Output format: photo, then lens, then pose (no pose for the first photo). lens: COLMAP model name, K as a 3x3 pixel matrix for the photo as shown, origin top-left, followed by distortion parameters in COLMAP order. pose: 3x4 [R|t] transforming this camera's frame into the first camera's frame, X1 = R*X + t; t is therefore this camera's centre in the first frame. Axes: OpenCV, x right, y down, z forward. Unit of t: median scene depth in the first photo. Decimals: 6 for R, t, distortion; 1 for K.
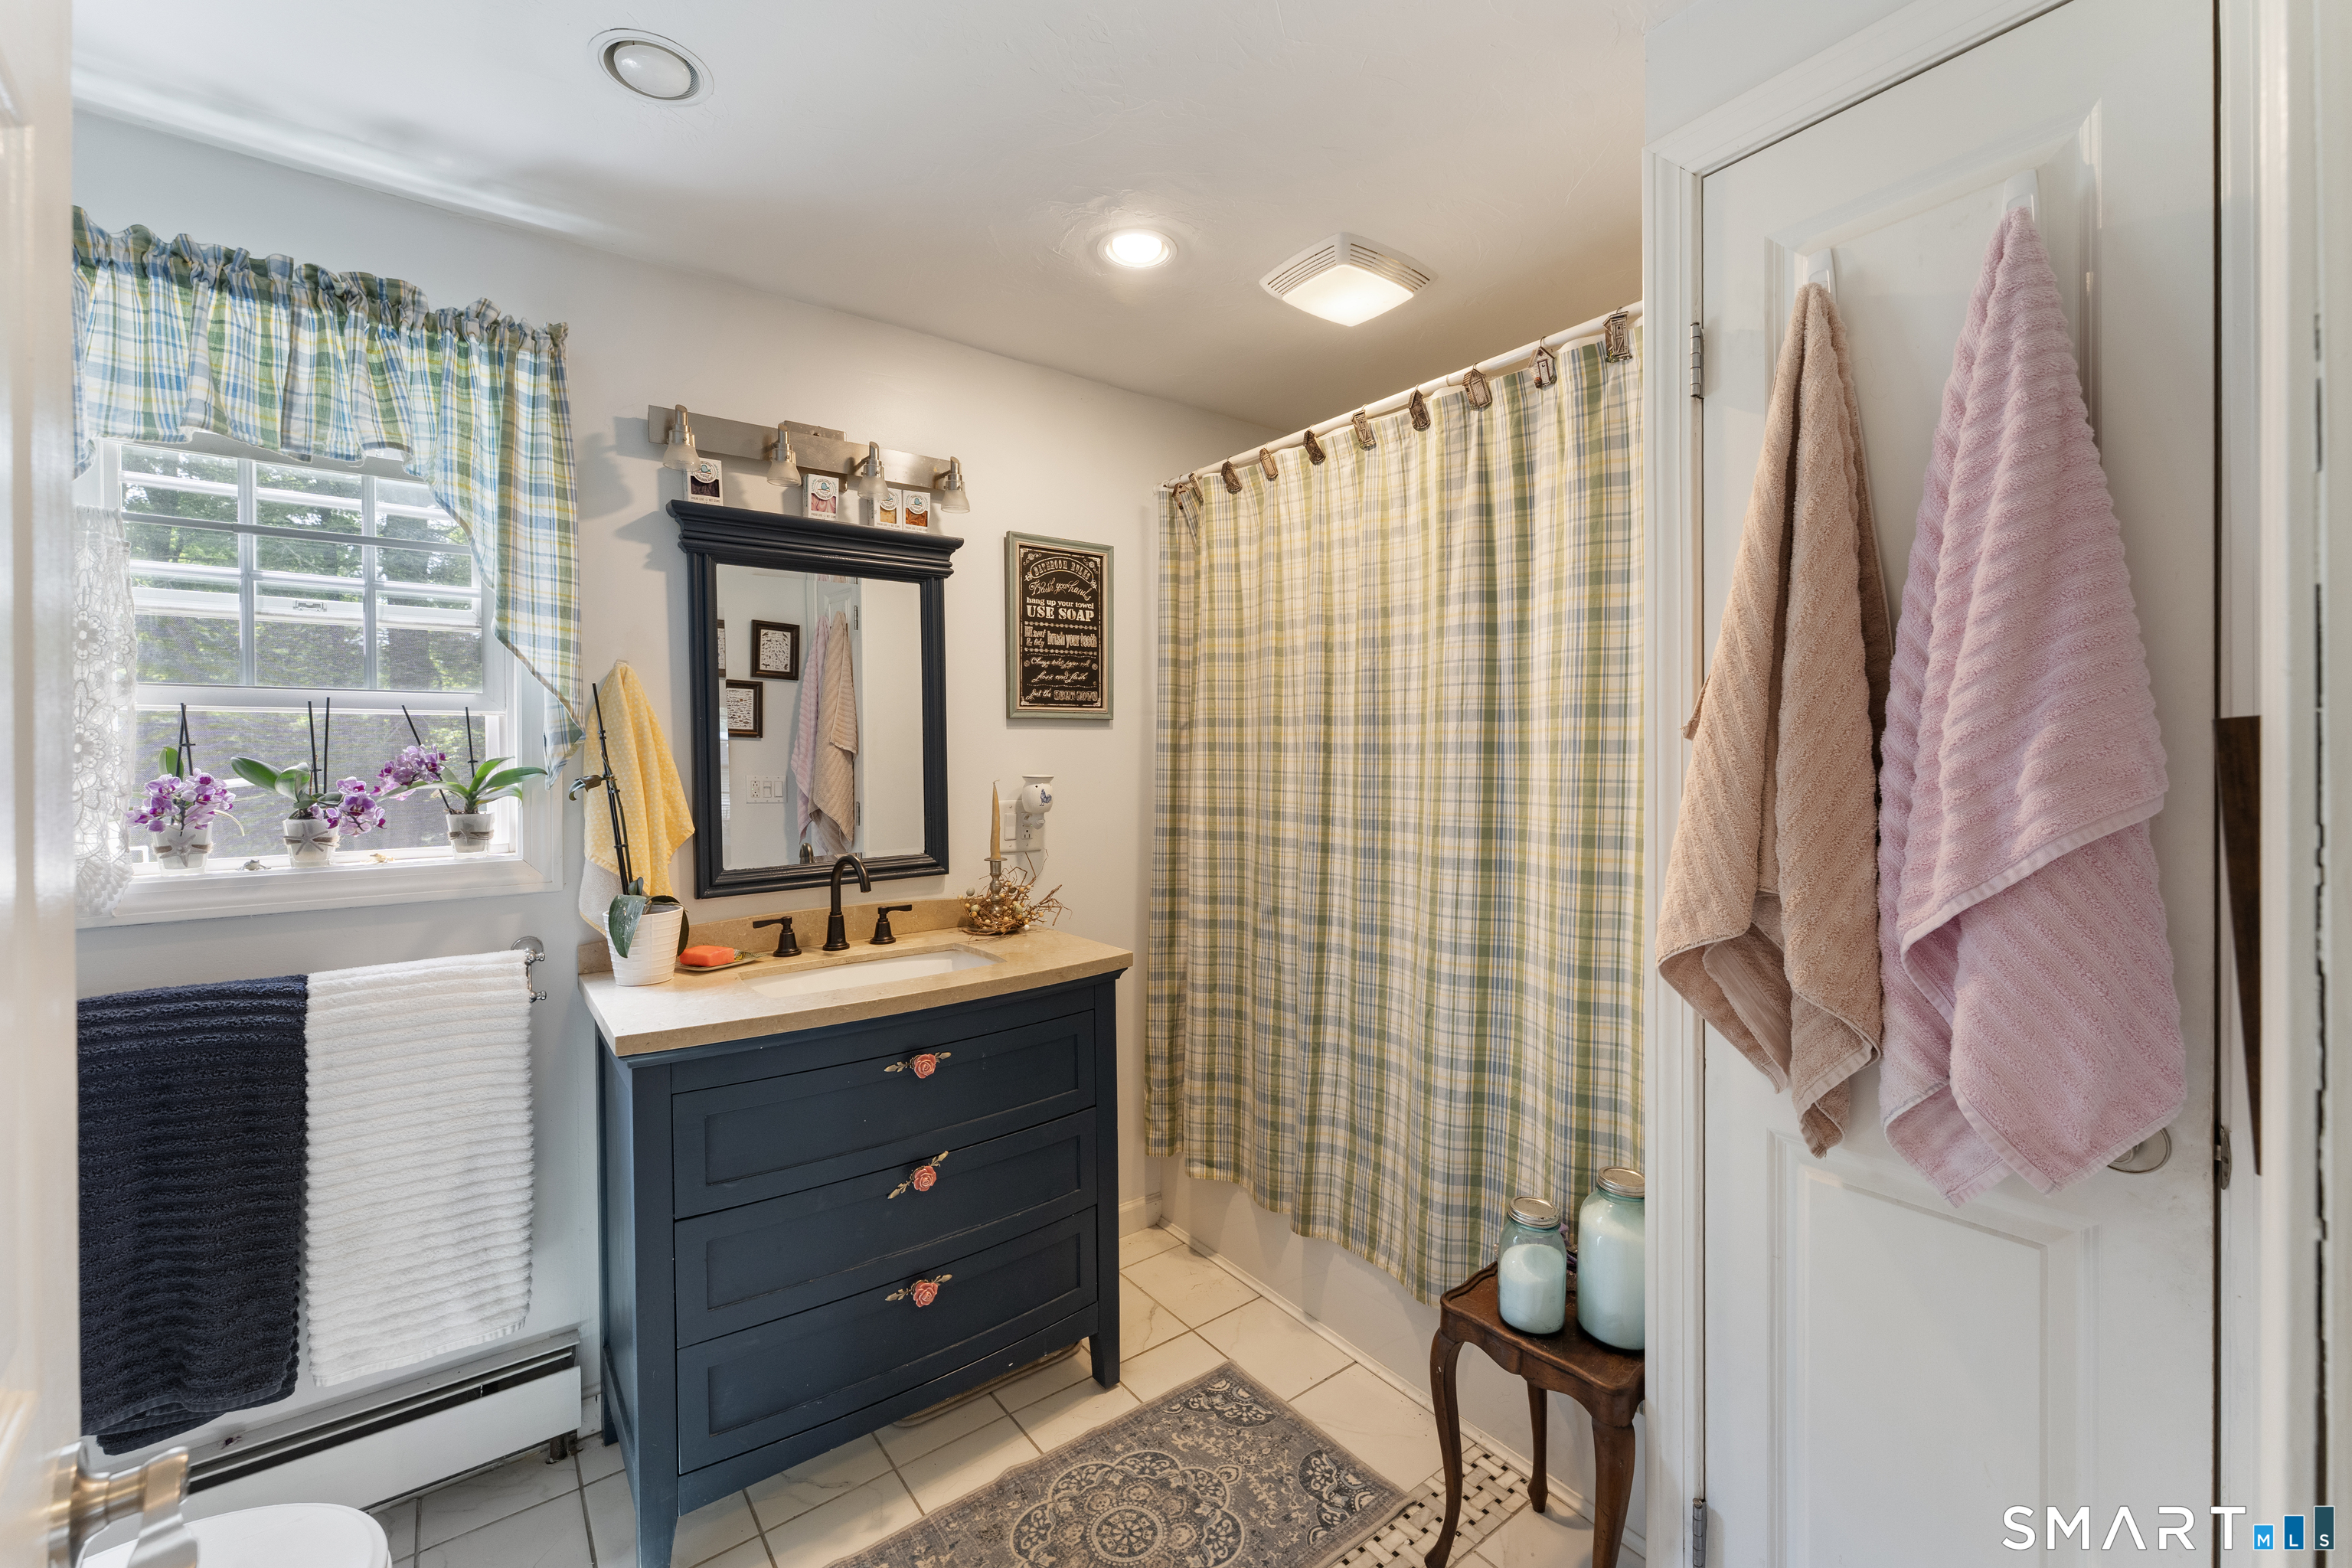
lens RADIAL K [[949.0, 0, 1179.7], [0, 949.0, 761.8], [0, 0, 1]] dist [0.001631, 0.000041]
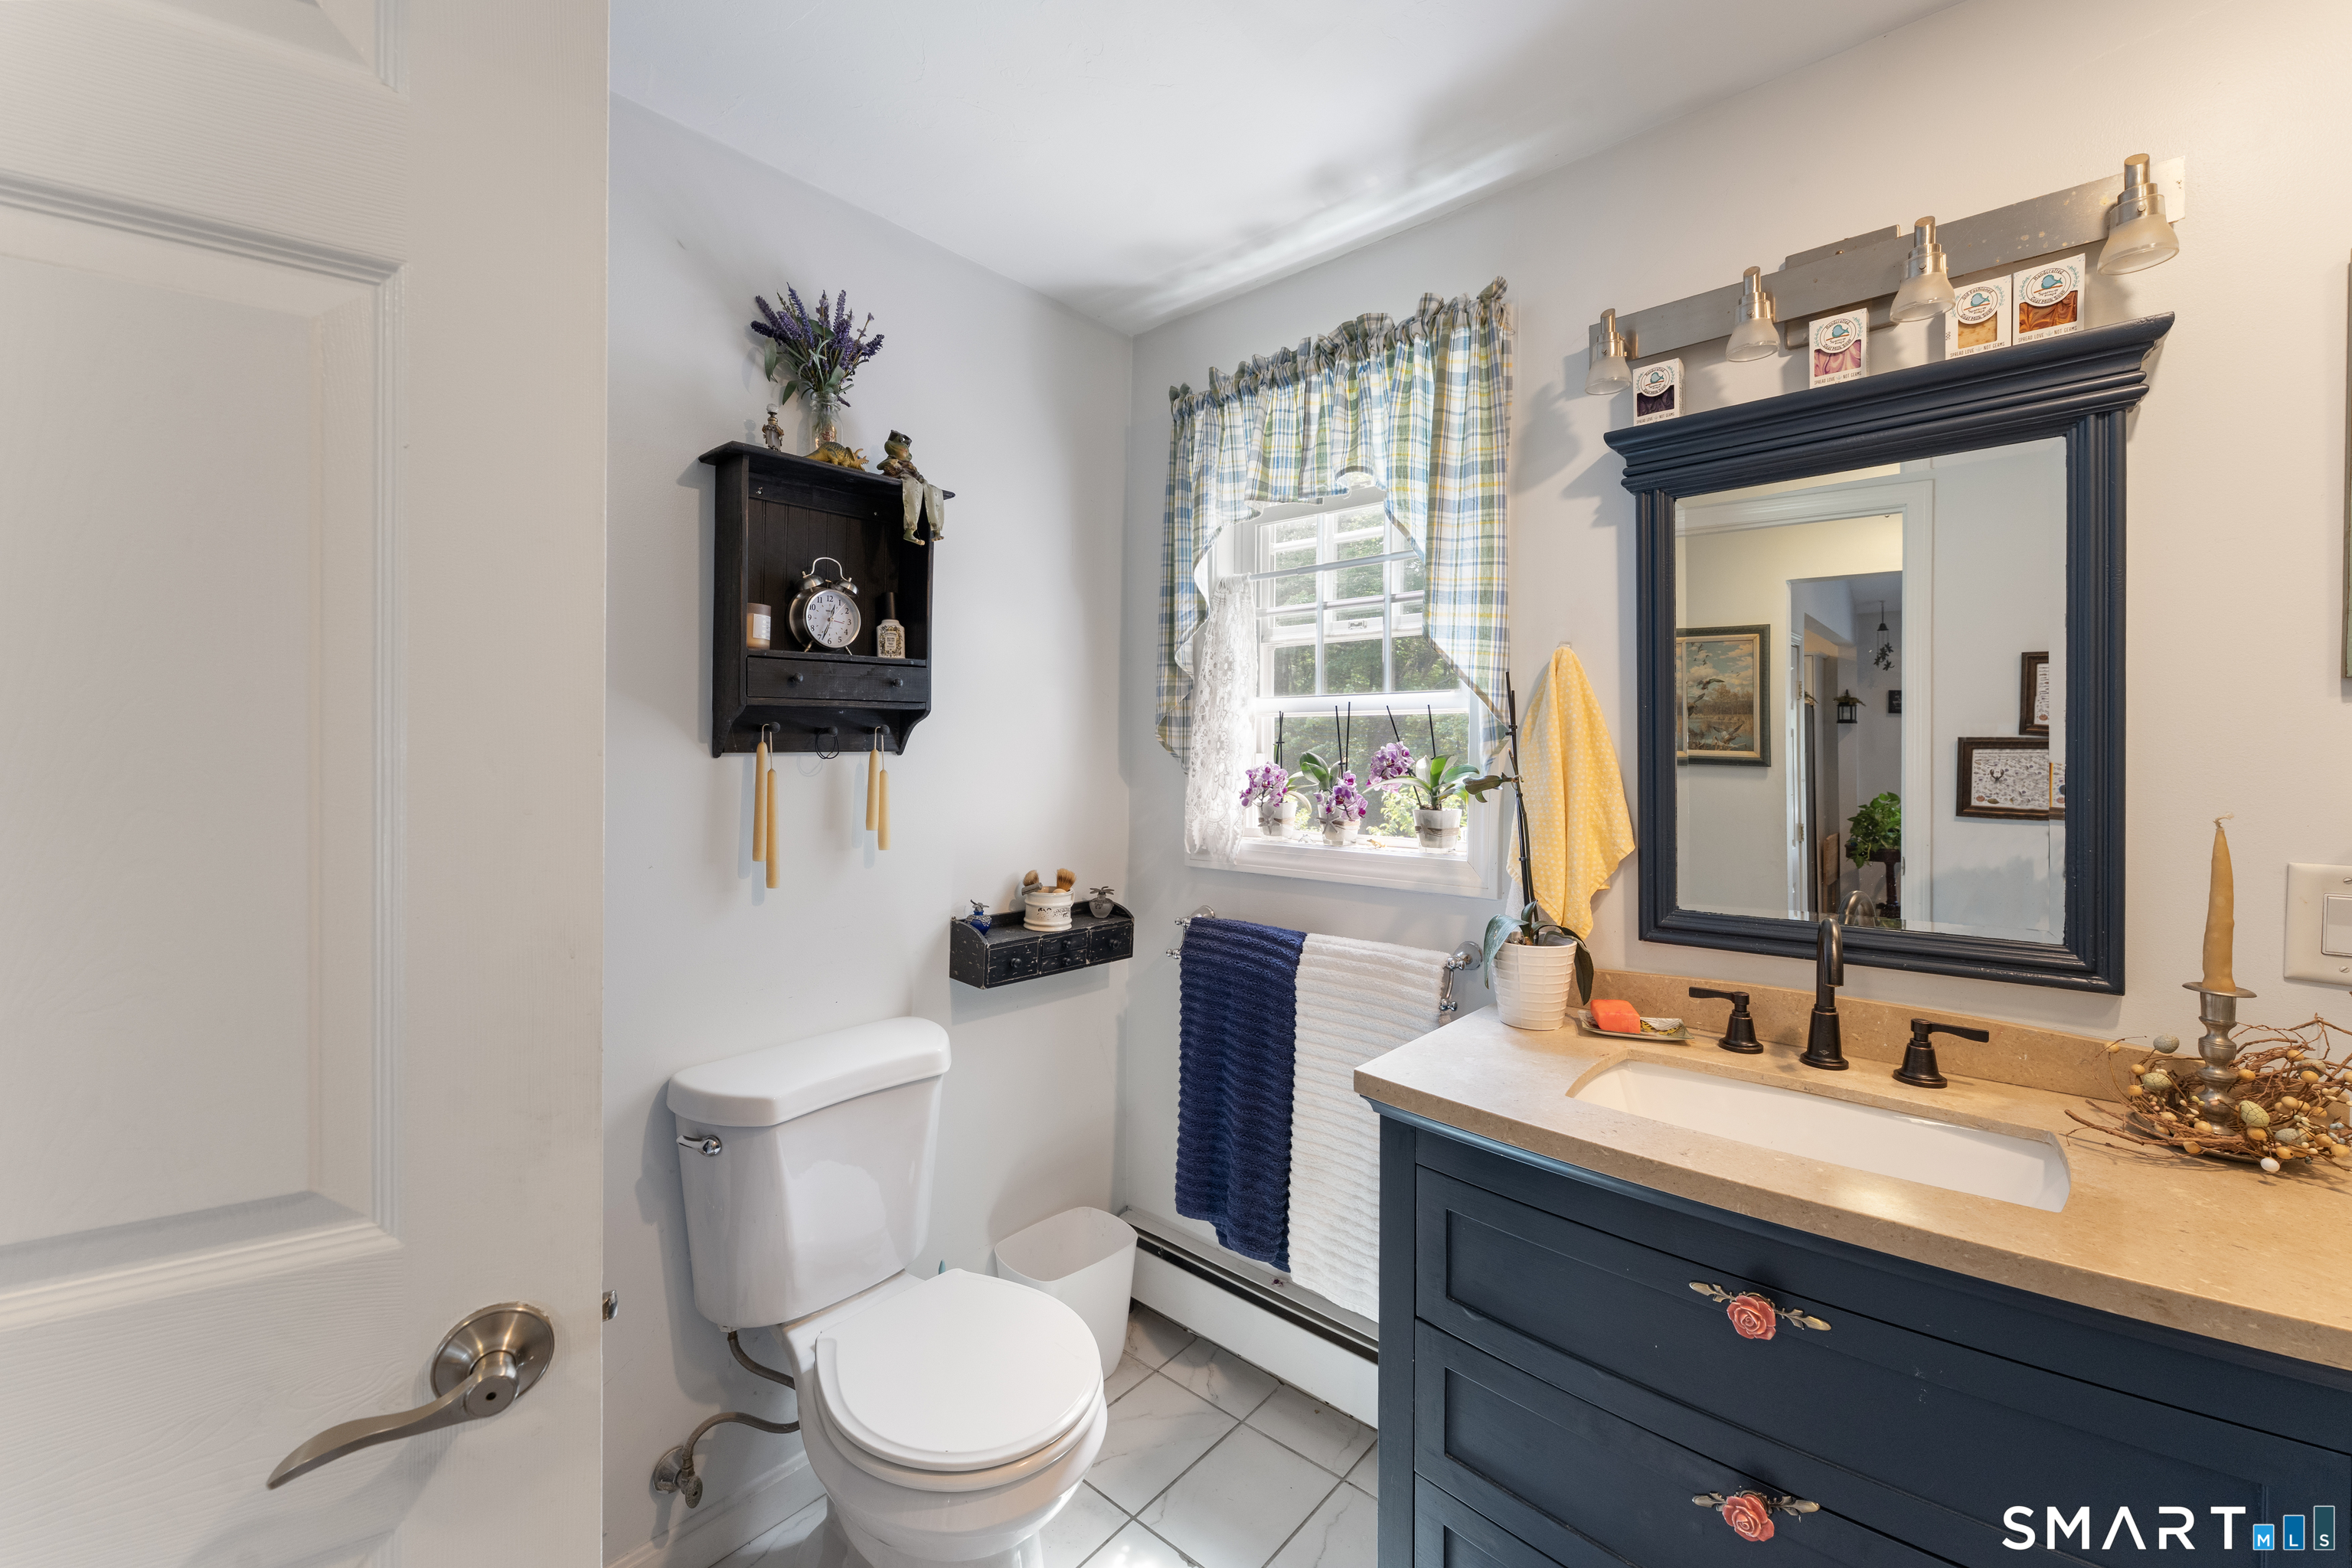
lens RADIAL K [[949.0, 0, 1179.7], [0, 949.0, 761.8], [0, 0, 1]] dist [0.001631, 0.000041]
pose [[0.199037, 0.021223, -0.979762, 0.194865], [-0.012213, 0.999742, 0.019174, -0.012445], [0.979916, 0.008150, 0.199244, 0.533007]]
